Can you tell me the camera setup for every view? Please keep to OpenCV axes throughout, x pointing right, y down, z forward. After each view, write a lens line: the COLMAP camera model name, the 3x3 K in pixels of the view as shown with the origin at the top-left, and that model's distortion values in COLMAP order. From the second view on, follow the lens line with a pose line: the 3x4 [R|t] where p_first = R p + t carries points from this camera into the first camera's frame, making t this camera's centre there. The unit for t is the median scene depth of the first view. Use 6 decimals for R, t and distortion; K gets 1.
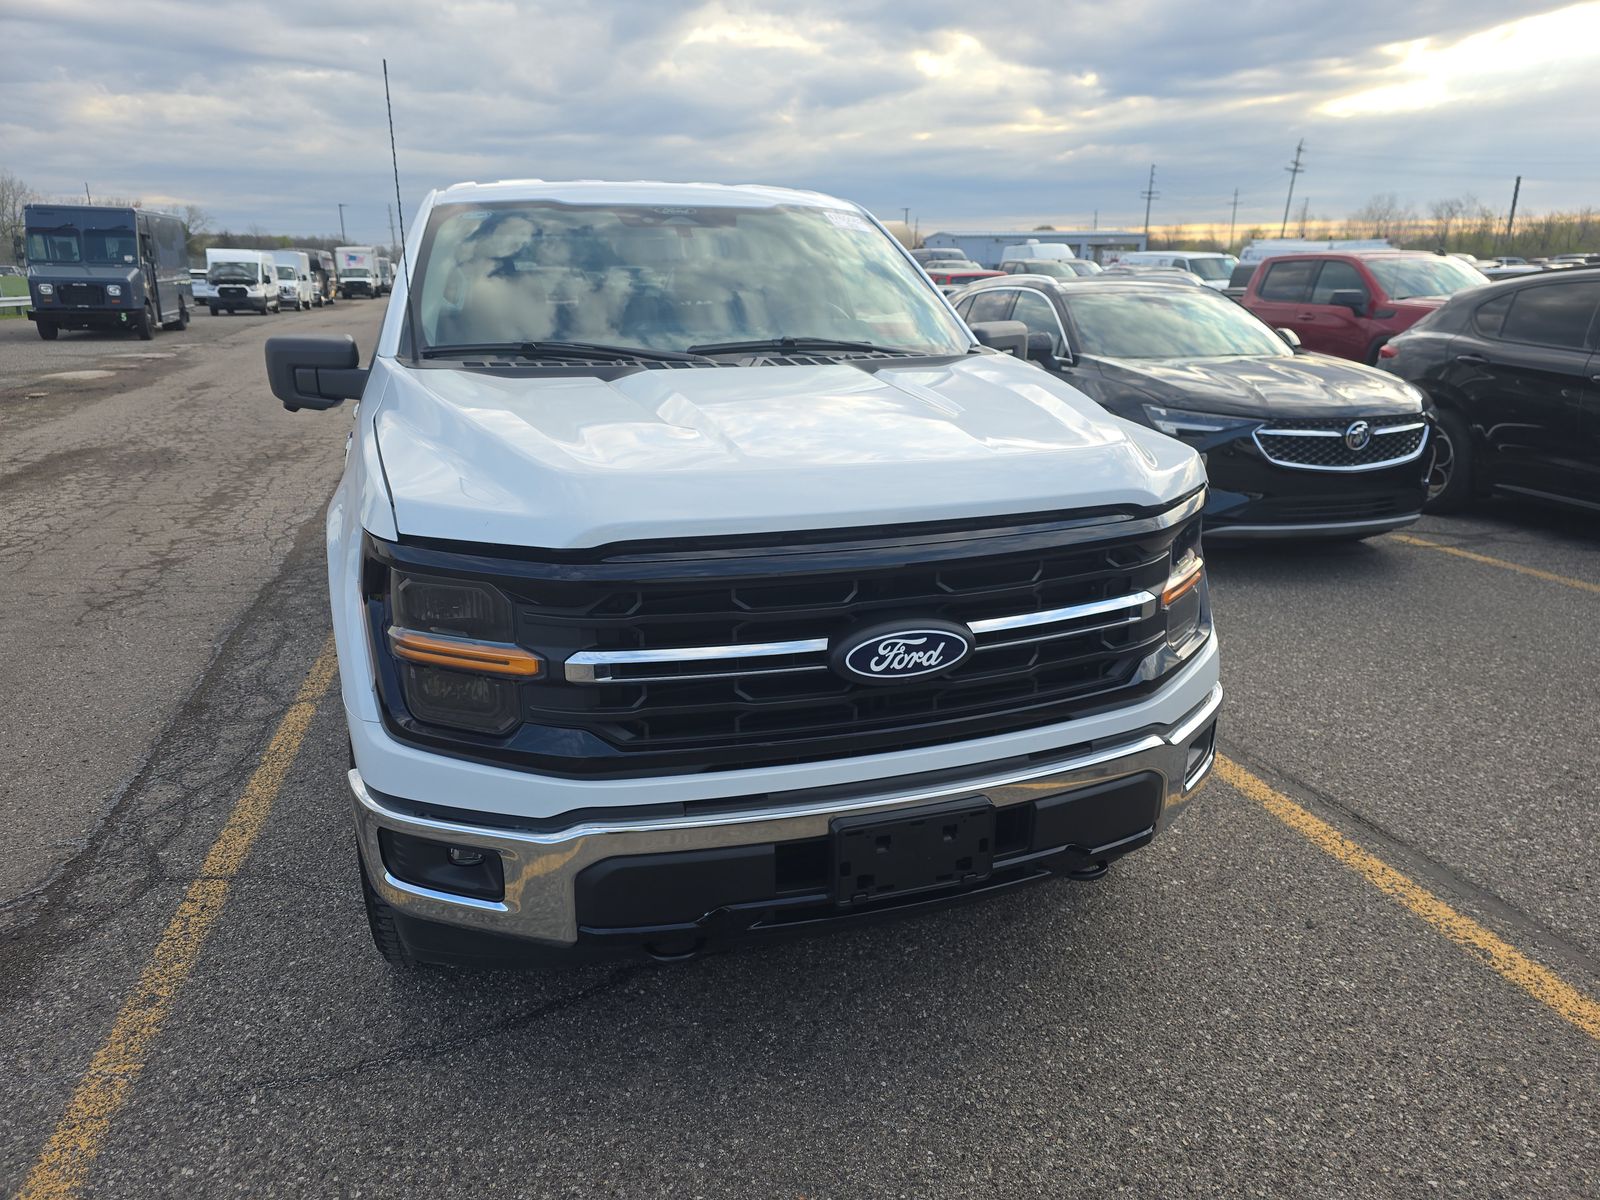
lens RADIAL K [[1078.4, 0, 808.9], [0, 1078.4, 596.4], [0, 0, 1]] dist [0.032002, -0.024652]
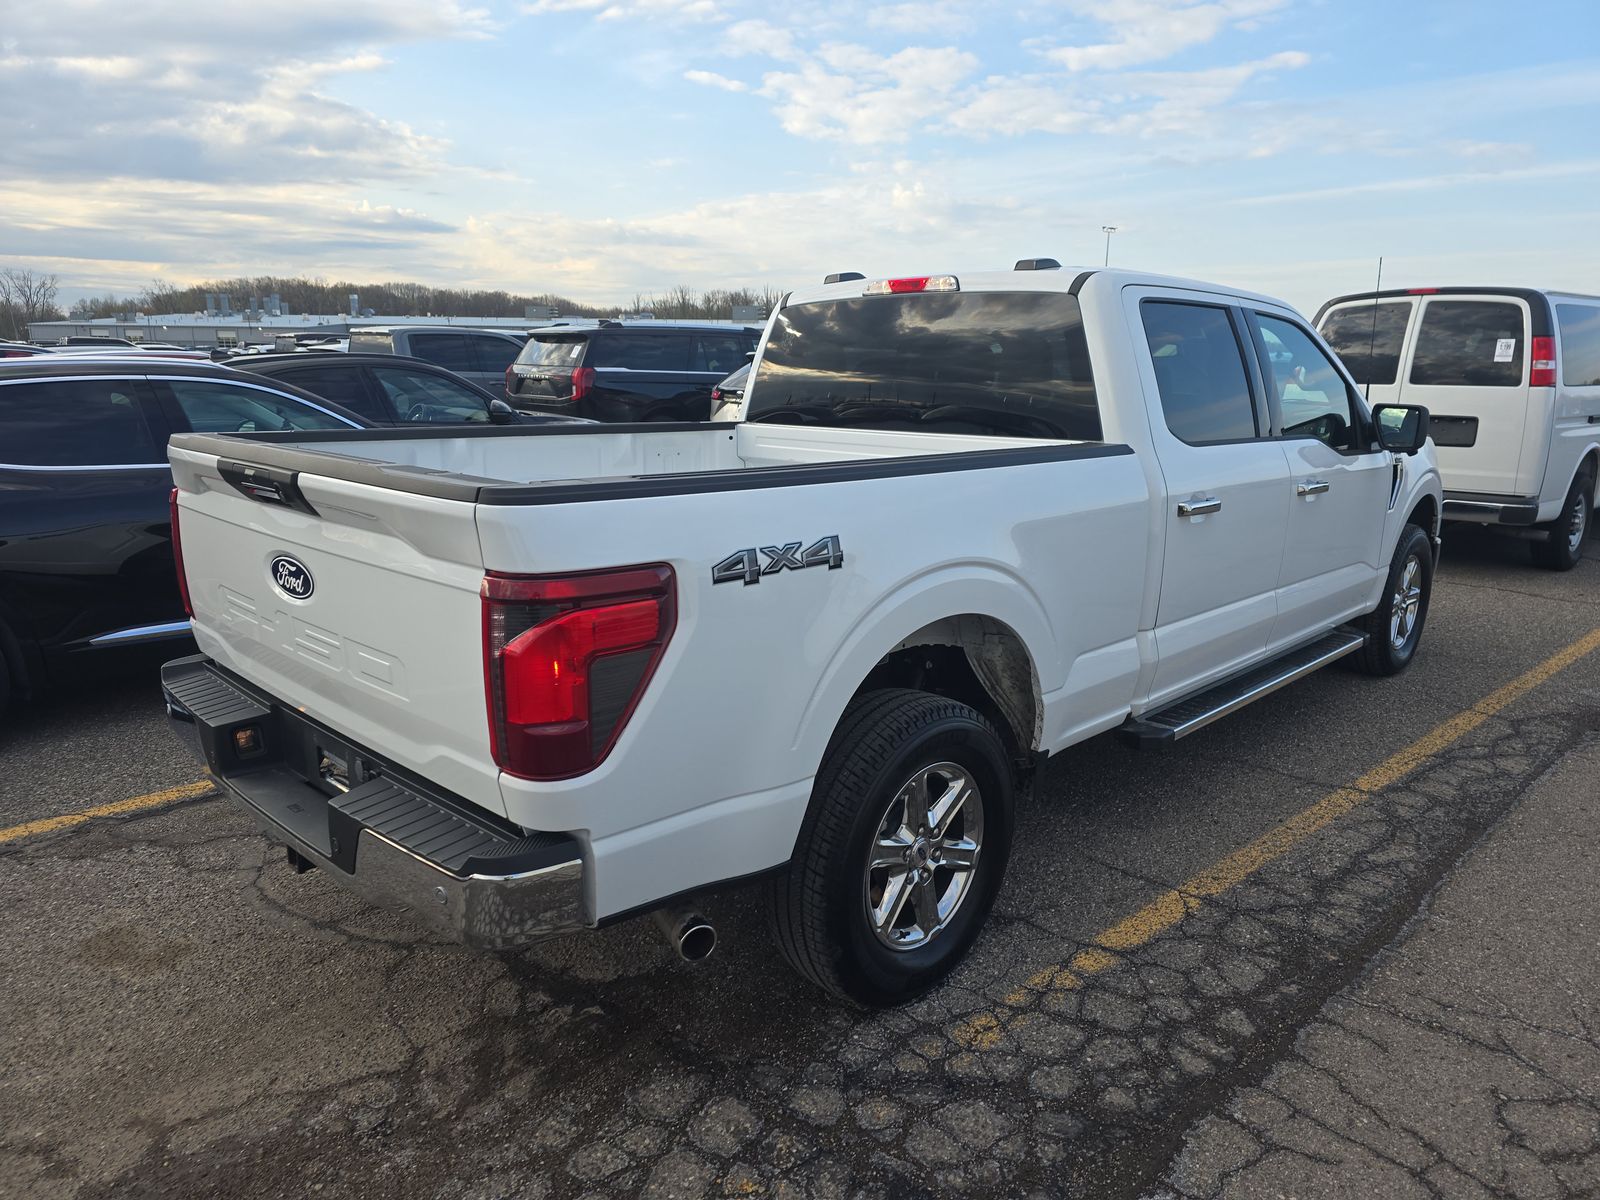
lens RADIAL K [[1078.4, 0, 799.1], [0, 1078.4, 596.8], [0, 0, 1]] dist [0.032002, -0.024652]
pose [[-0.460989, -0.186058, 0.867682, -1.419276], [0.245820, 0.912736, 0.326320, -0.690538], [-0.852679, 0.363723, -0.375024, 2.348251]]
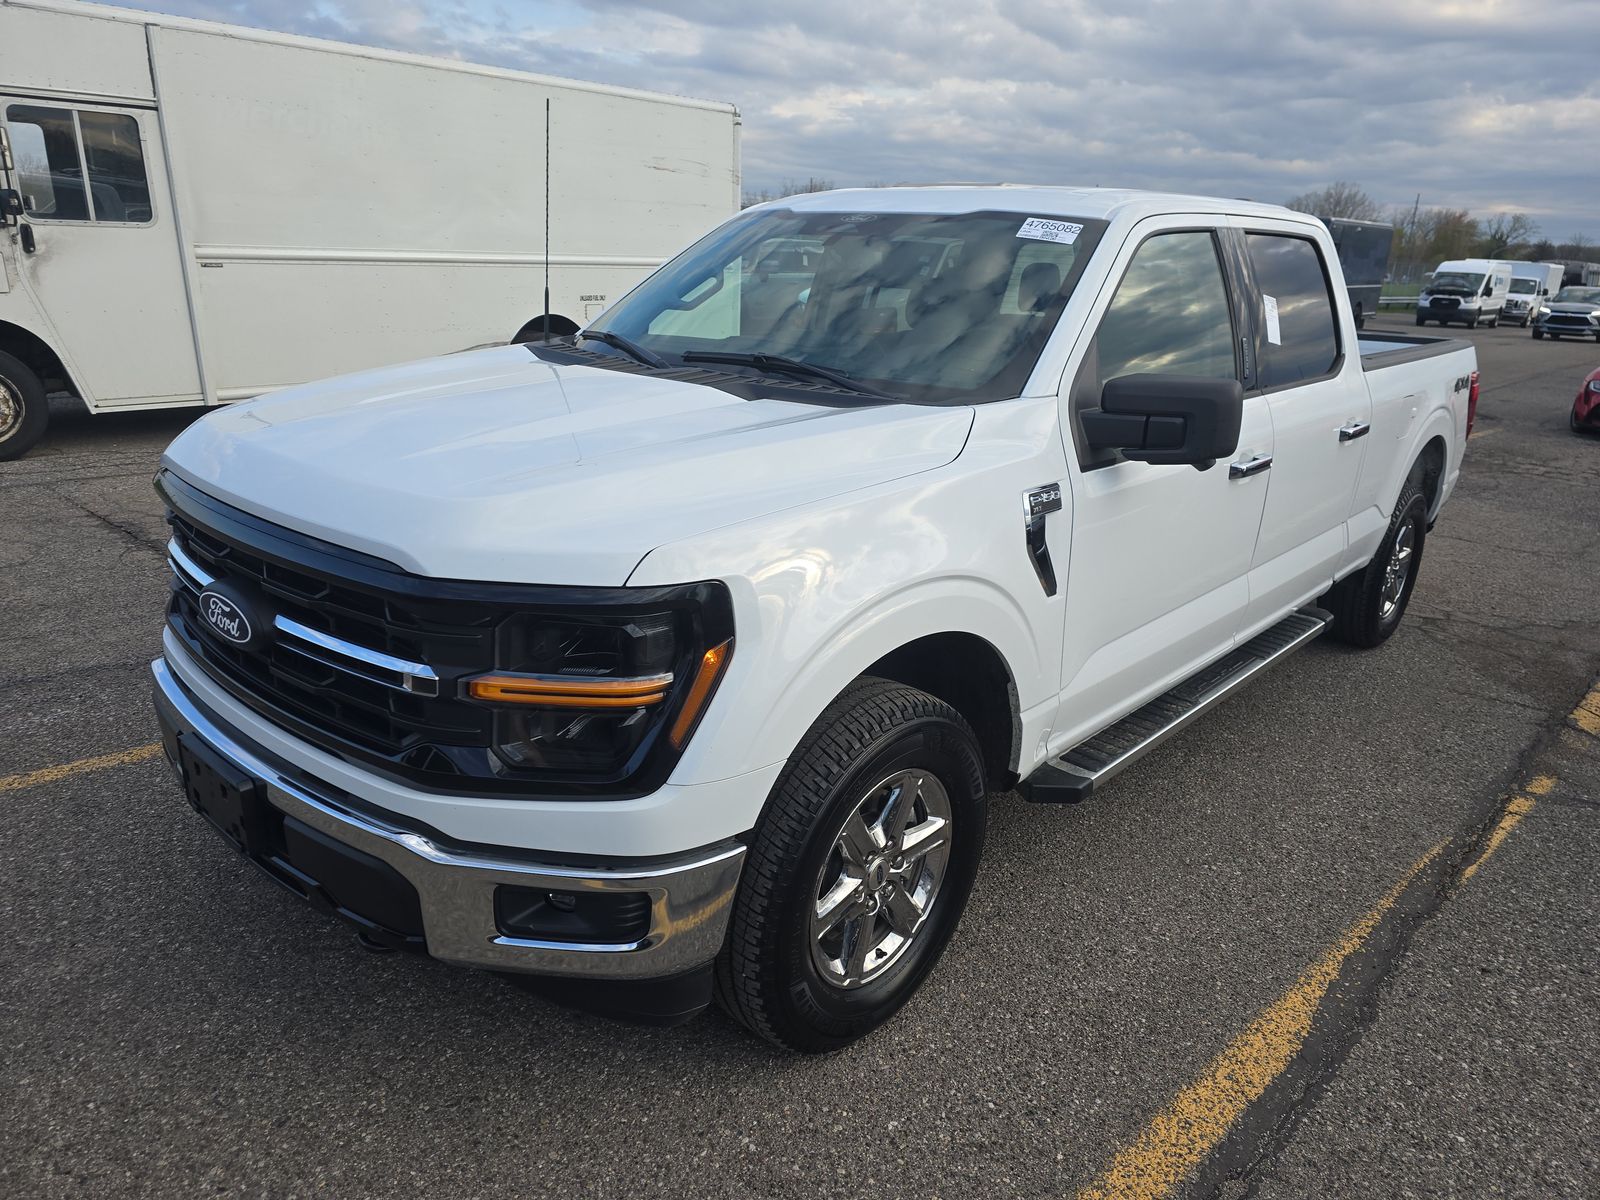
lens RADIAL K [[1078.4, 0, 806.8], [0, 1078.4, 585.1], [0, 0, 1]] dist [0.032002, -0.024652]
pose [[0.496369, 0.274497, -0.823571, 0.772159], [-0.288330, 0.946966, 0.141847, -0.184076], [0.818831, 0.167052, 0.549190, 0.515640]]
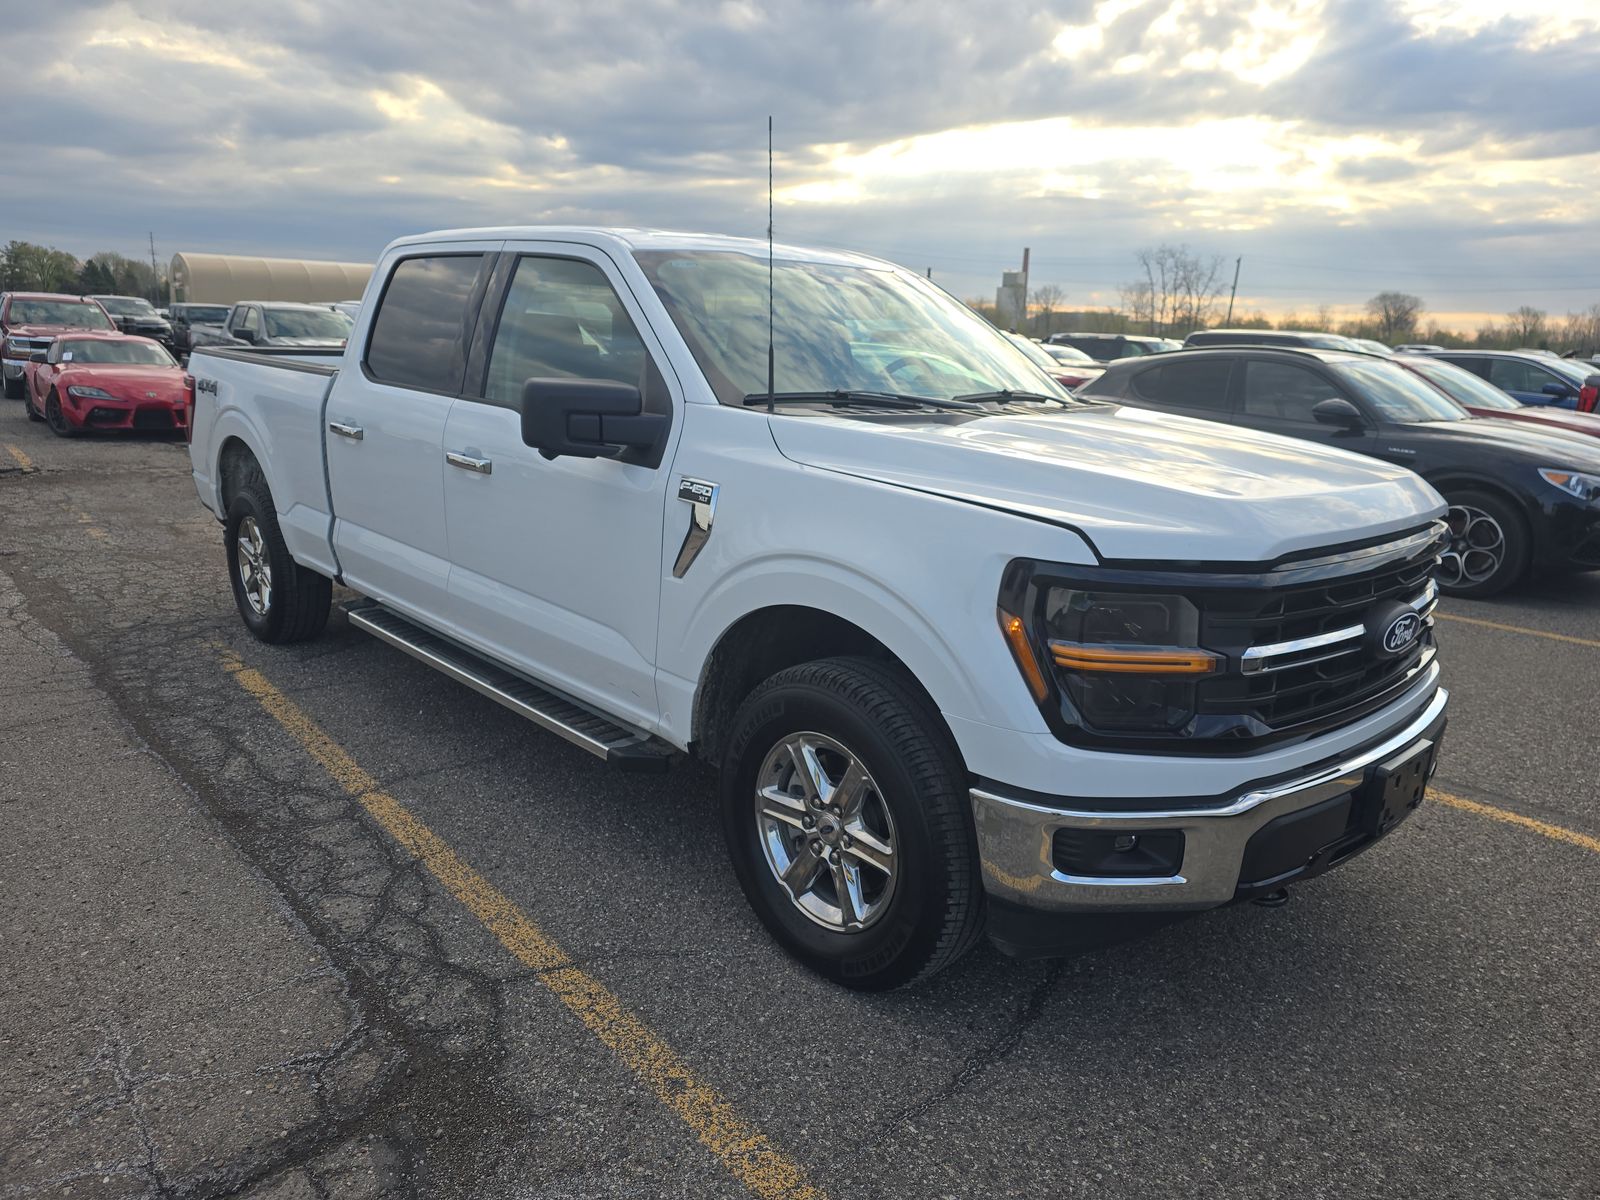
lens RADIAL K [[1078.4, 0, 807.6], [0, 1078.4, 599.9], [0, 0, 1]] dist [0.032002, -0.024652]
pose [[0.903785, -0.063824, 0.423201, -0.676727], [0.083274, 0.996144, -0.027608, -0.005327], [-0.419807, 0.060193, 0.905615, 0.067487]]
